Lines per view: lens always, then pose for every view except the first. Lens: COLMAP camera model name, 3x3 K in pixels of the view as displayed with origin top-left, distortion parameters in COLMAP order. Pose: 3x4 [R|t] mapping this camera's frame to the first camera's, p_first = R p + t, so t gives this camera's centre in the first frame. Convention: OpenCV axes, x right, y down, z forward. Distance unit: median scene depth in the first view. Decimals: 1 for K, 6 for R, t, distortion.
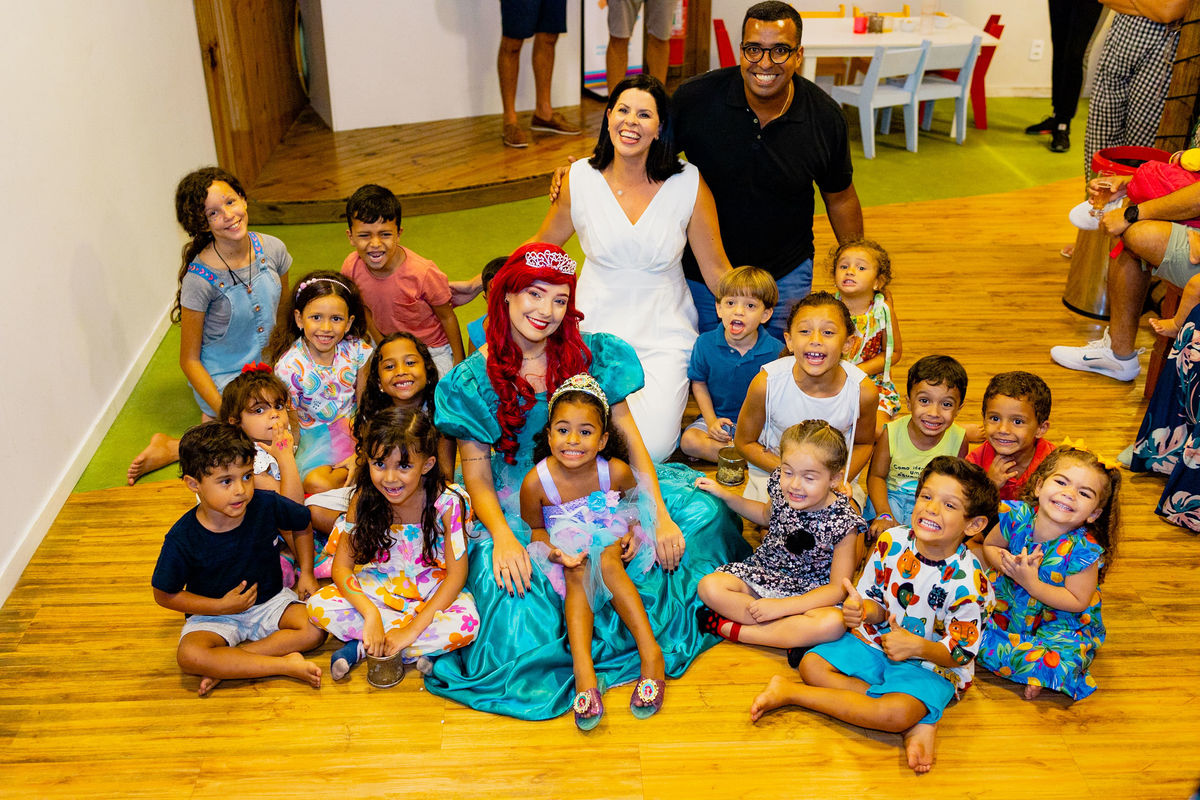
lens RADIAL K [[1208.2, 0, 605.2], [0, 1208.2, 399.3], [0, 0, 1]] dist [-0.018446, 0.000000]
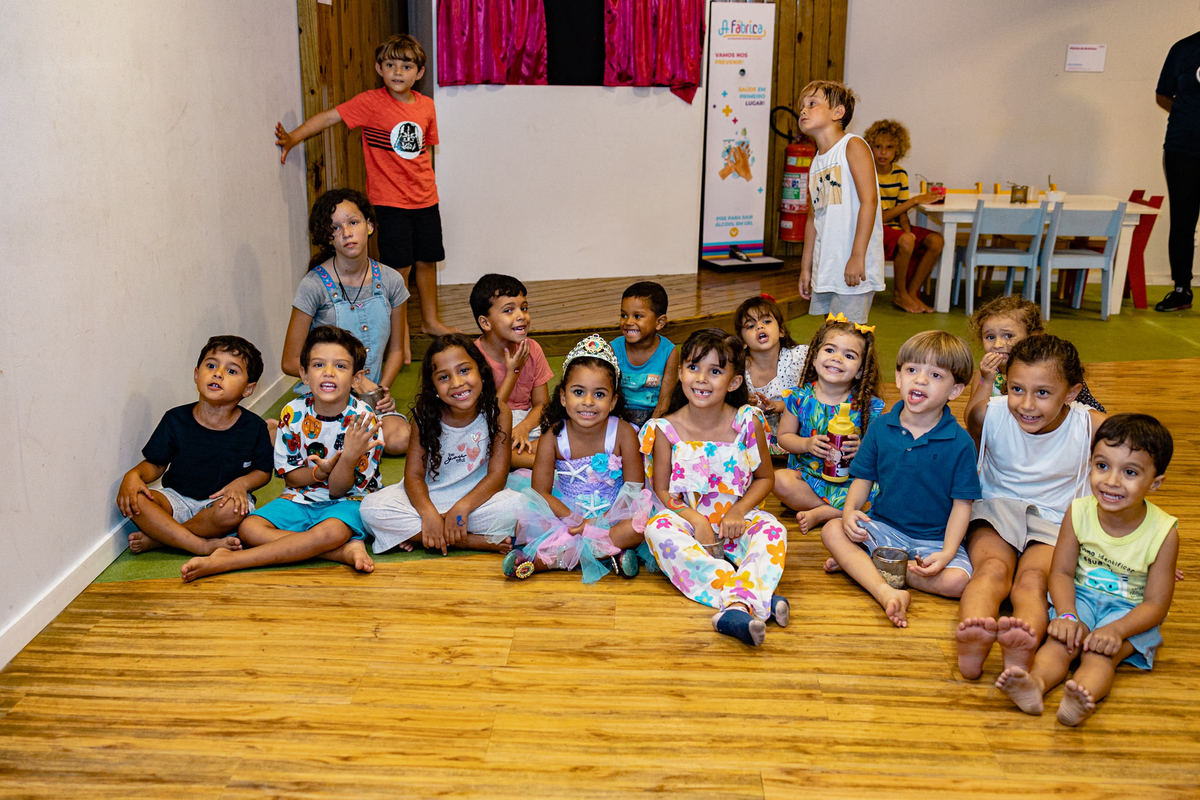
lens RADIAL K [[1208.2, 0, 595.2], [0, 1208.2, 402.0], [0, 0, 1]] dist [-0.018446, 0.000000]
pose [[0.996080, 0.035318, -0.081095, -0.041201], [-0.052652, 0.973447, -0.222773, 0.135530], [0.071074, 0.226170, 0.971491, 0.214570]]
